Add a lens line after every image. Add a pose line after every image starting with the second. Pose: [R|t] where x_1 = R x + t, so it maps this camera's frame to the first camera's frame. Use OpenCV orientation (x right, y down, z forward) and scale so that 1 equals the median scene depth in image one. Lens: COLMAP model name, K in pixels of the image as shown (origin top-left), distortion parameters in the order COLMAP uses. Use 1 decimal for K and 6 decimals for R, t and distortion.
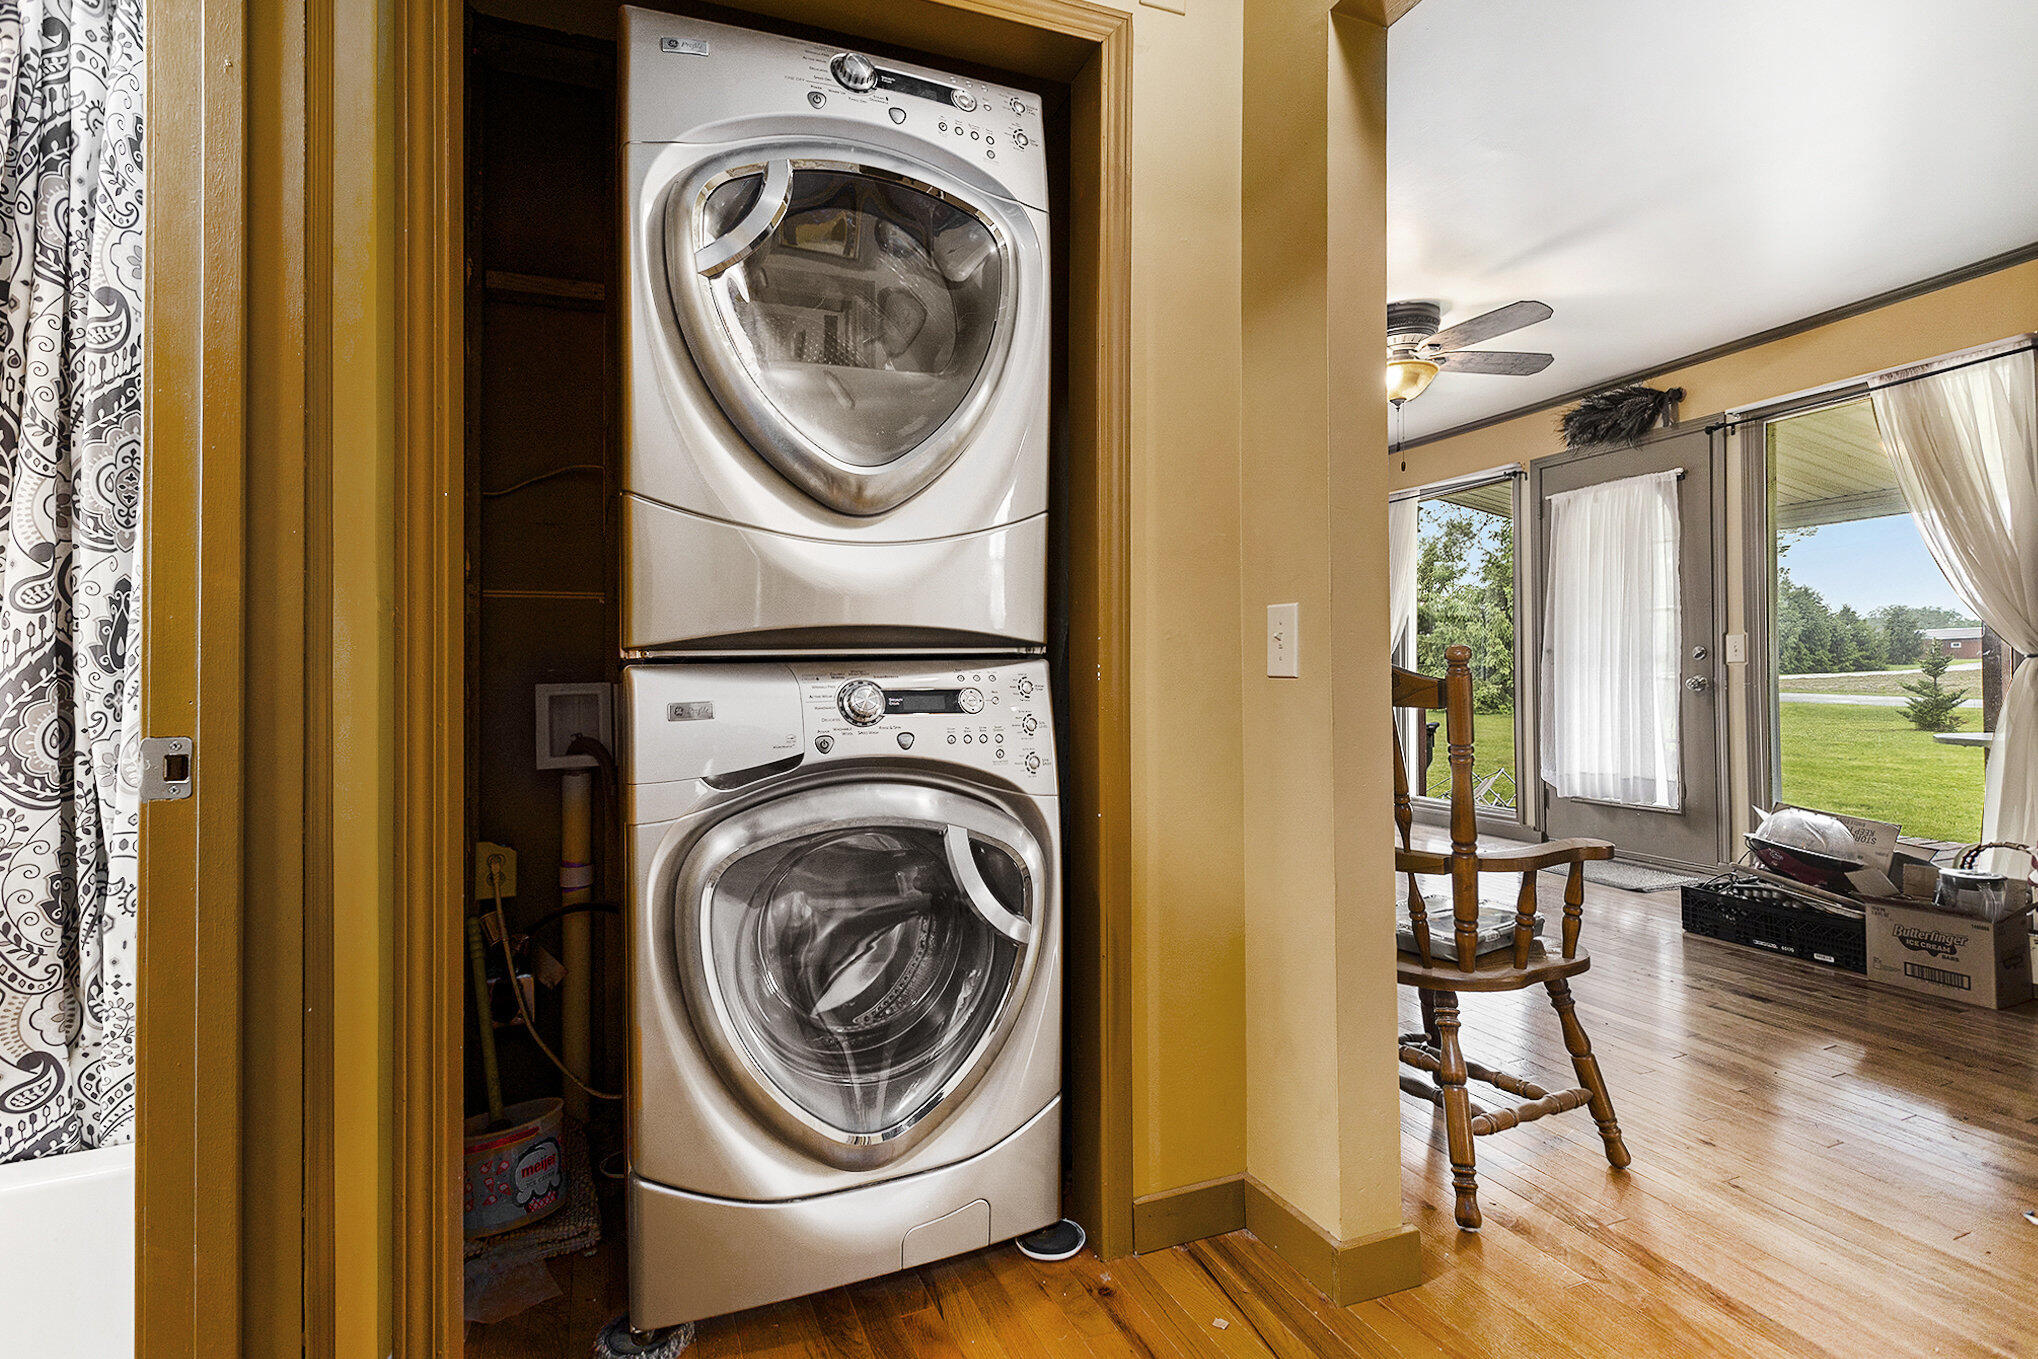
lens RADIAL K [[982.2, 0, 1037.1], [0, 982.2, 655.7], [0, 0, 1]] dist [-0.002486, -0.000683]
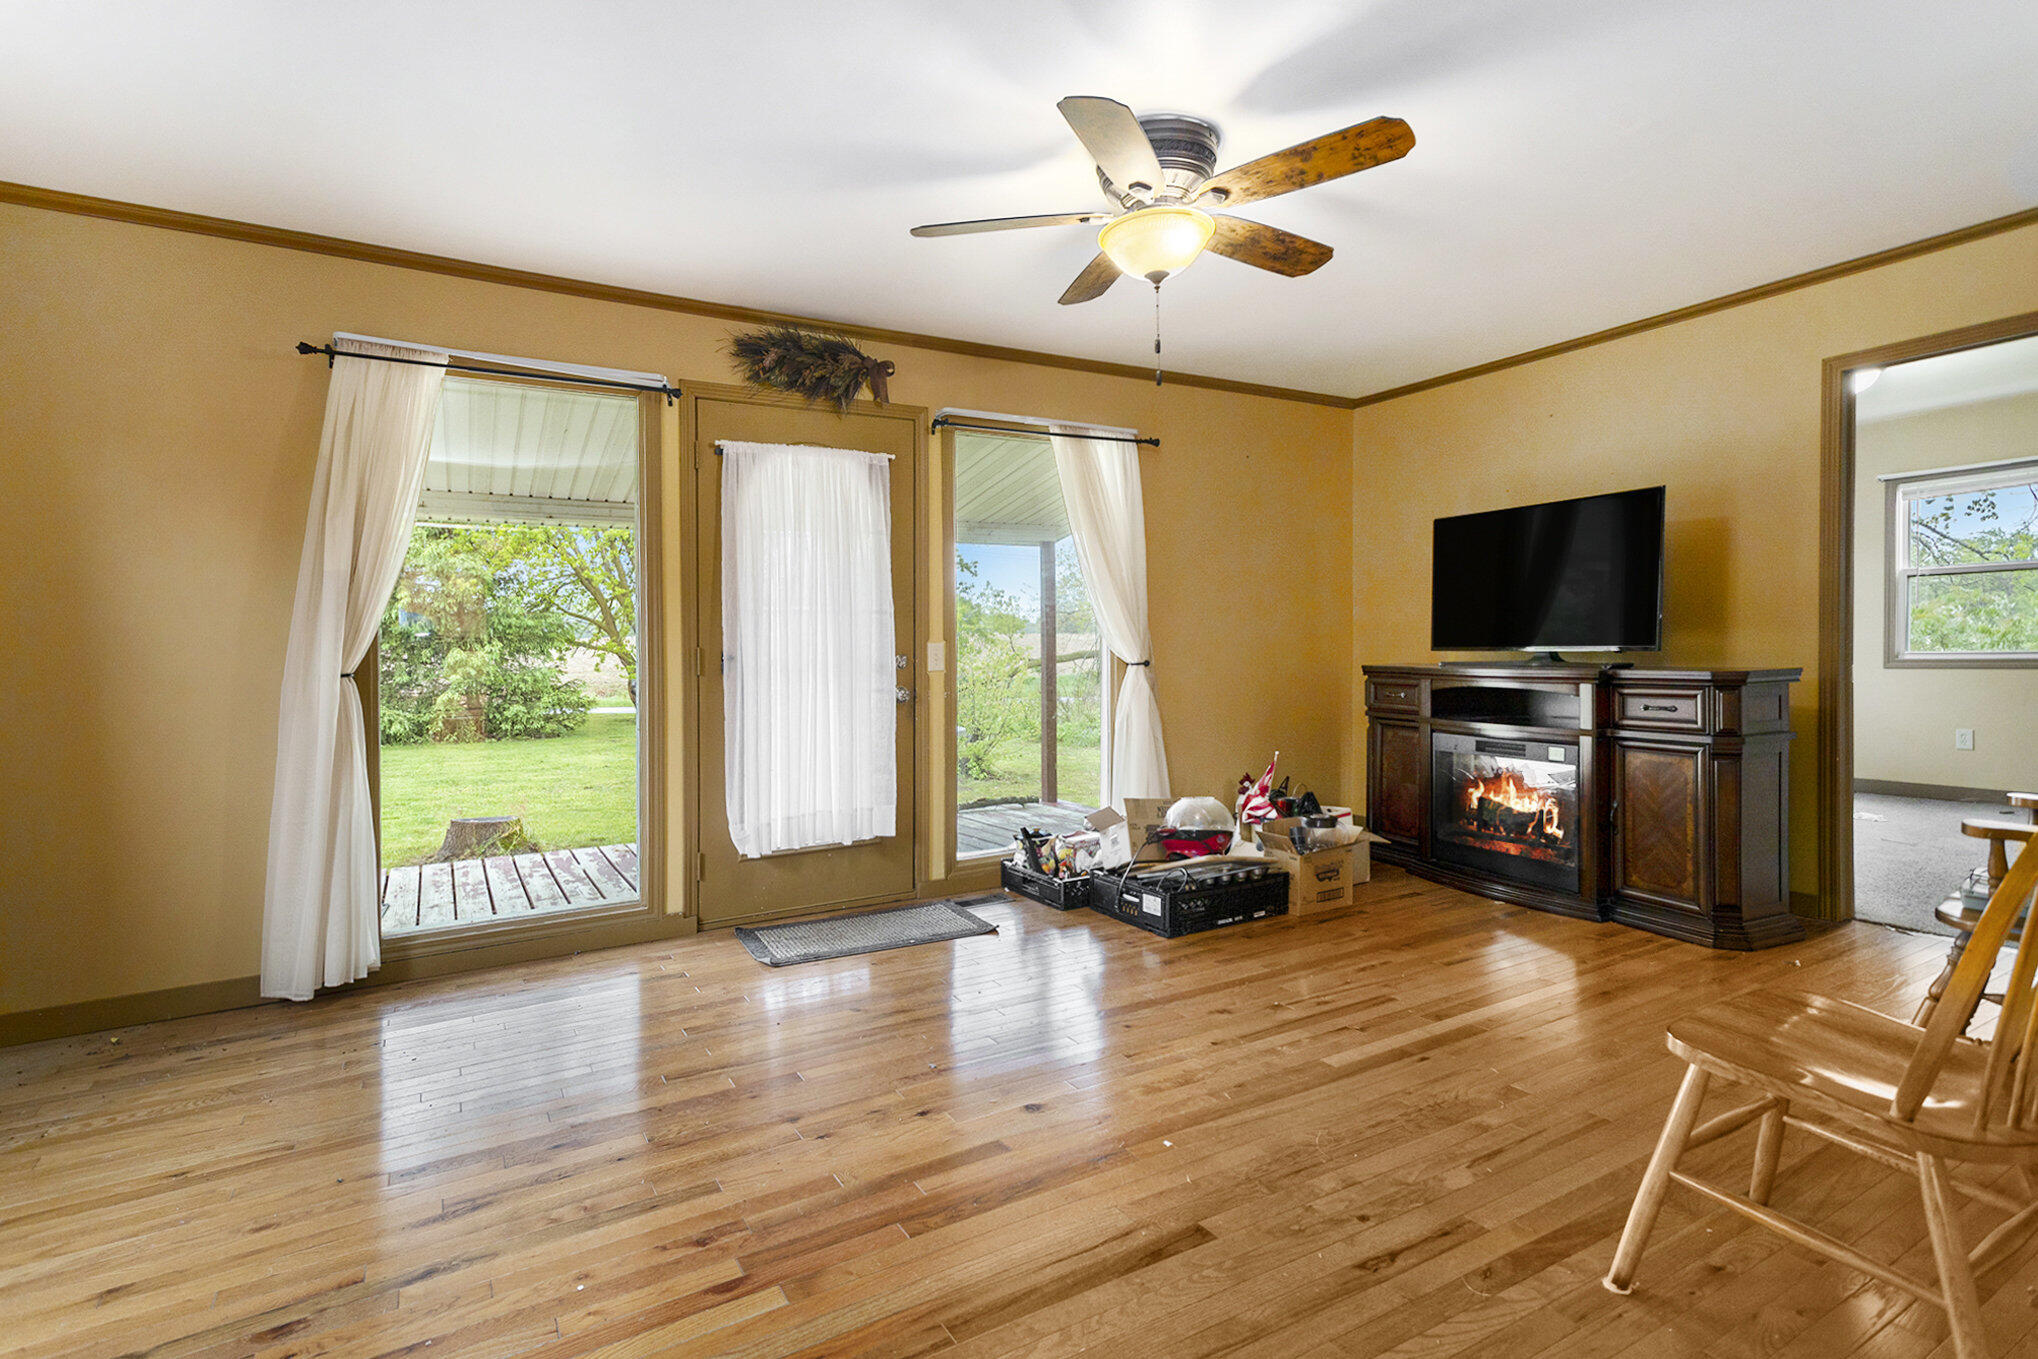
lens RADIAL K [[986.4, 0, 1014.7], [0, 986.4, 658.8], [0, 0, 1]] dist [0.003865, 0.000771]
pose [[-0.135463, 0.016377, 0.990647, -0.236835], [0.007319, 0.999853, -0.015528, 0.009608], [-0.990755, 0.005147, -0.135563, 0.982539]]
